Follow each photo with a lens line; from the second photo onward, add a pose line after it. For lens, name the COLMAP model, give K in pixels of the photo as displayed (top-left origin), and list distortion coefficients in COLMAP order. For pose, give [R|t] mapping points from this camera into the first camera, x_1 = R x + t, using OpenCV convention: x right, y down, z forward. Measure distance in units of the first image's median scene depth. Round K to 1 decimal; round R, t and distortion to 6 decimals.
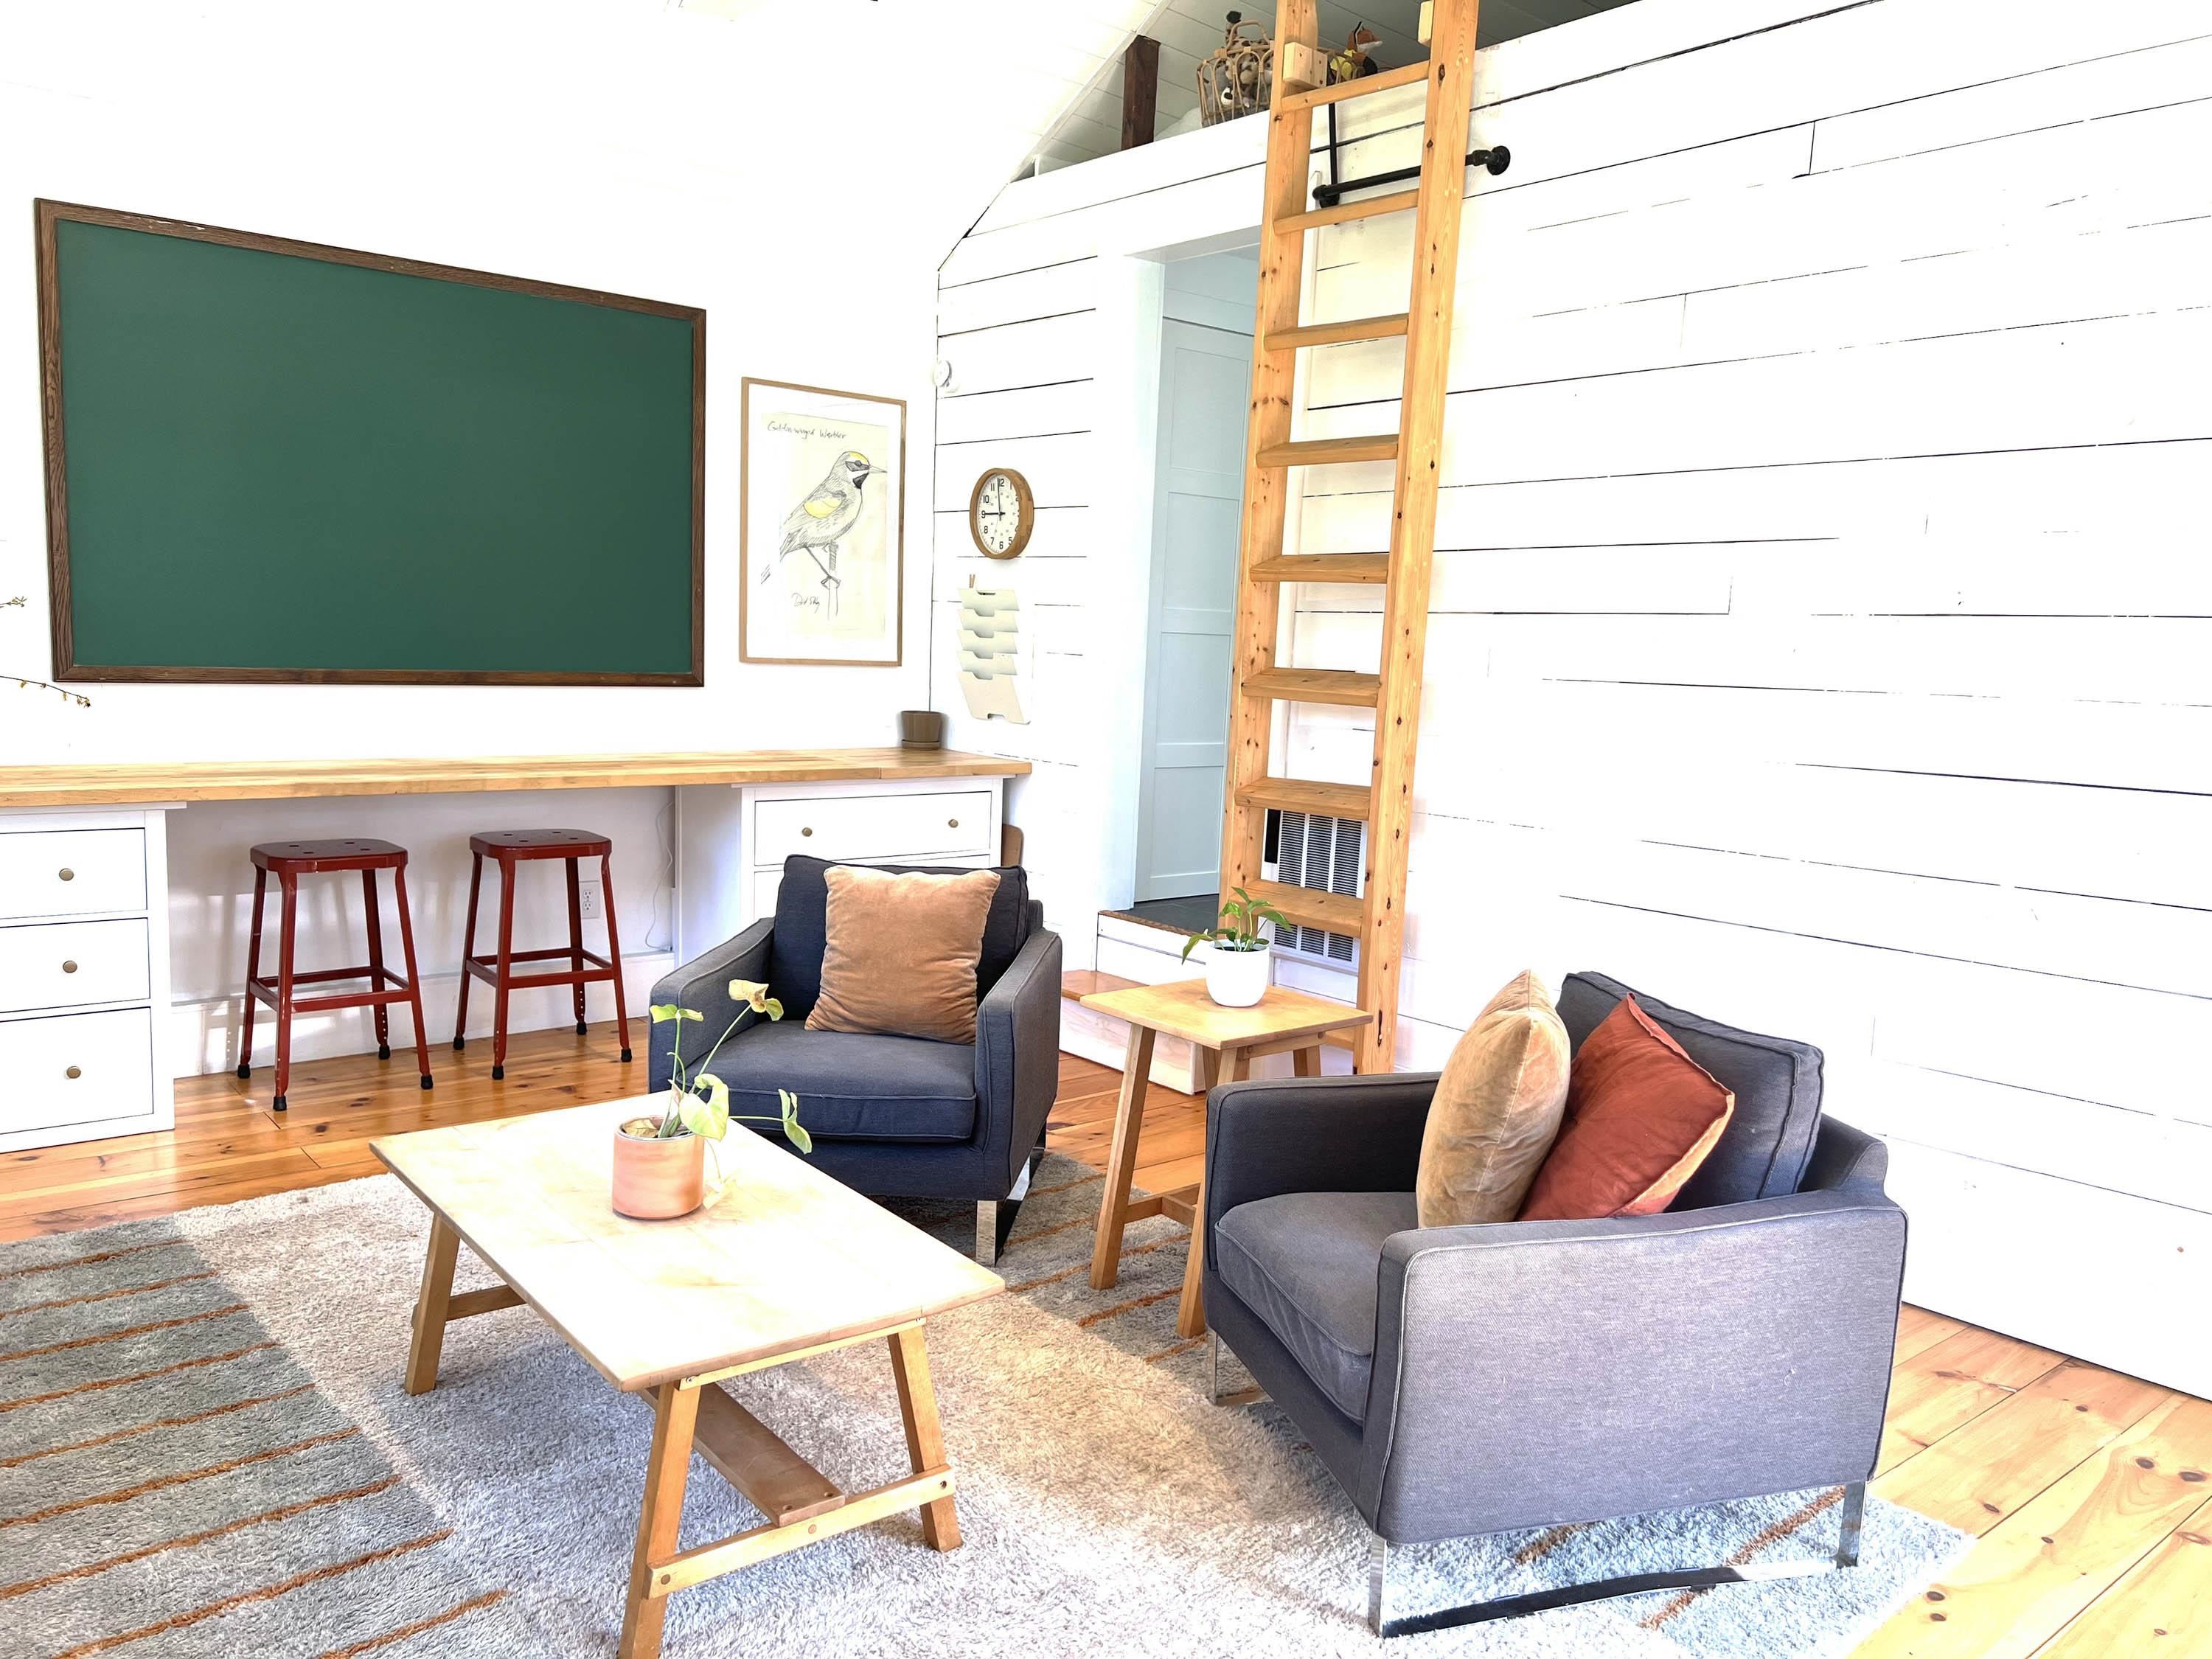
lens RADIAL K [[1681.2, 0, 1128.5], [0, 1681.2, 869.0], [0, 0, 1]] dist [0.055539, -0.055895]
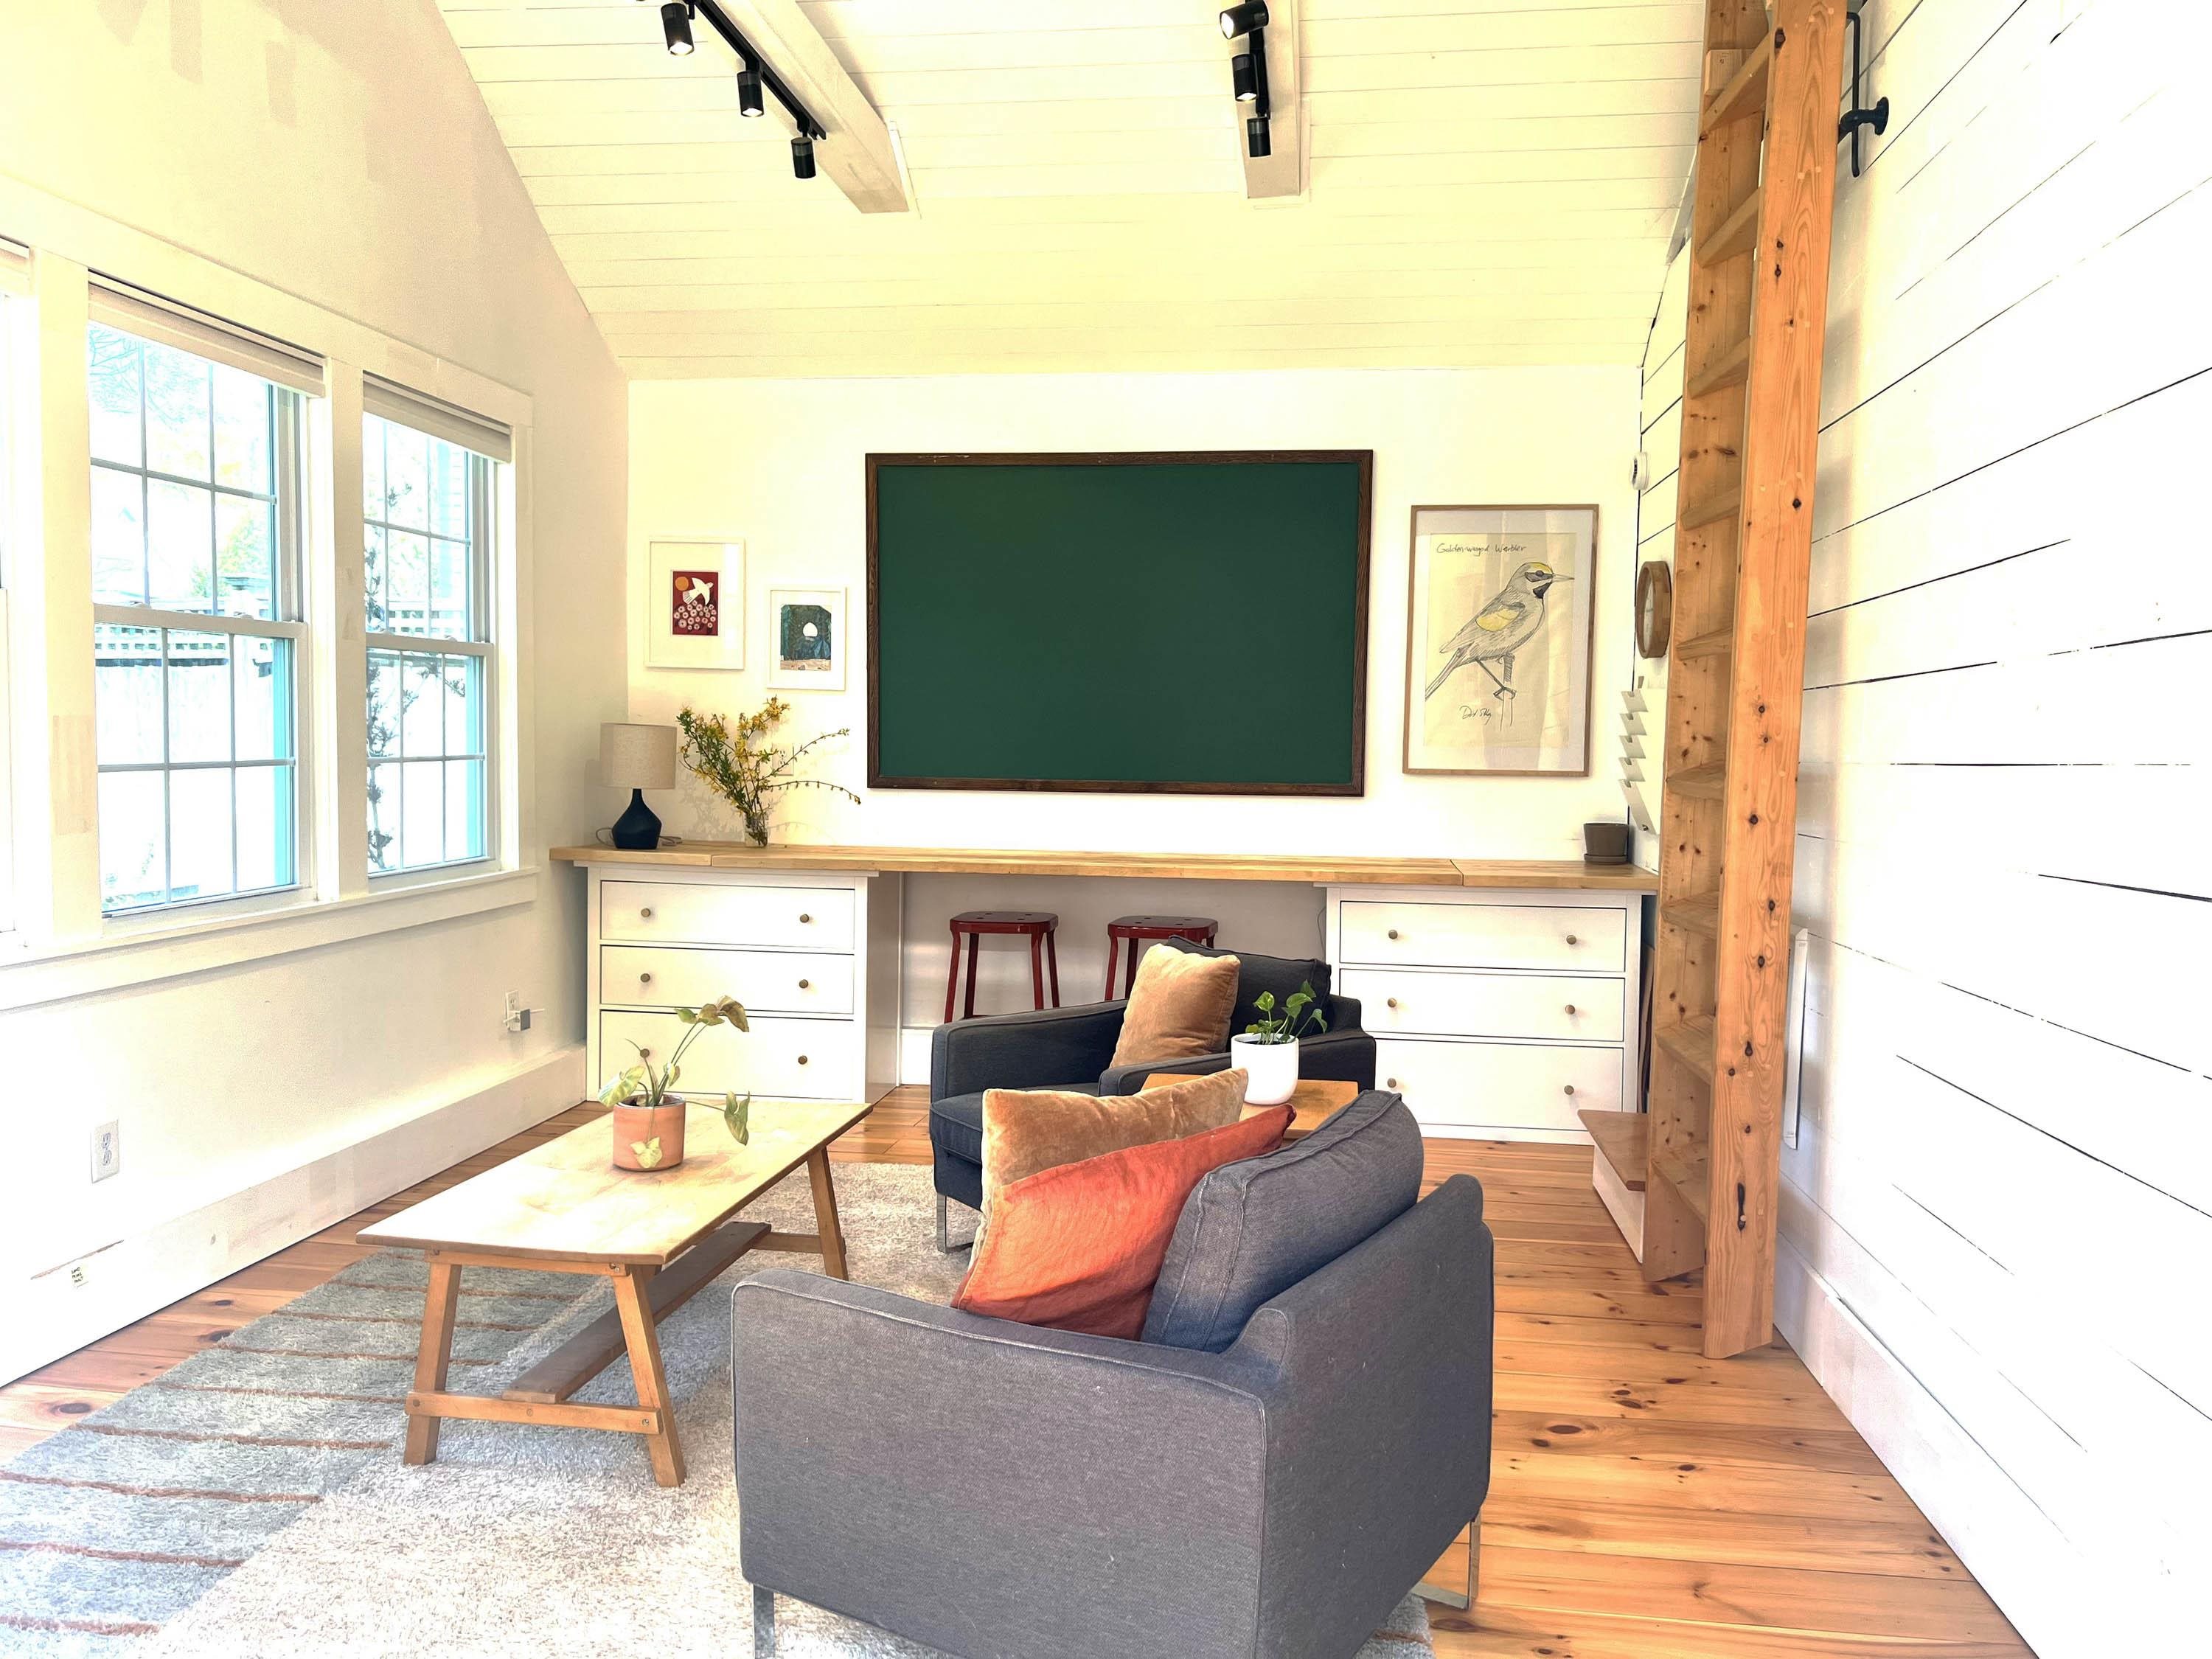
lens RADIAL K [[1681.2, 0, 1101.4], [0, 1681.2, 834.2], [0, 0, 1]] dist [0.055539, -0.055895]
pose [[0.657633, 0.013074, -0.753225, 0.444317], [-0.095901, 0.993168, -0.066491, 0.002144], [0.747209, 0.115961, 0.654394, 0.188454]]
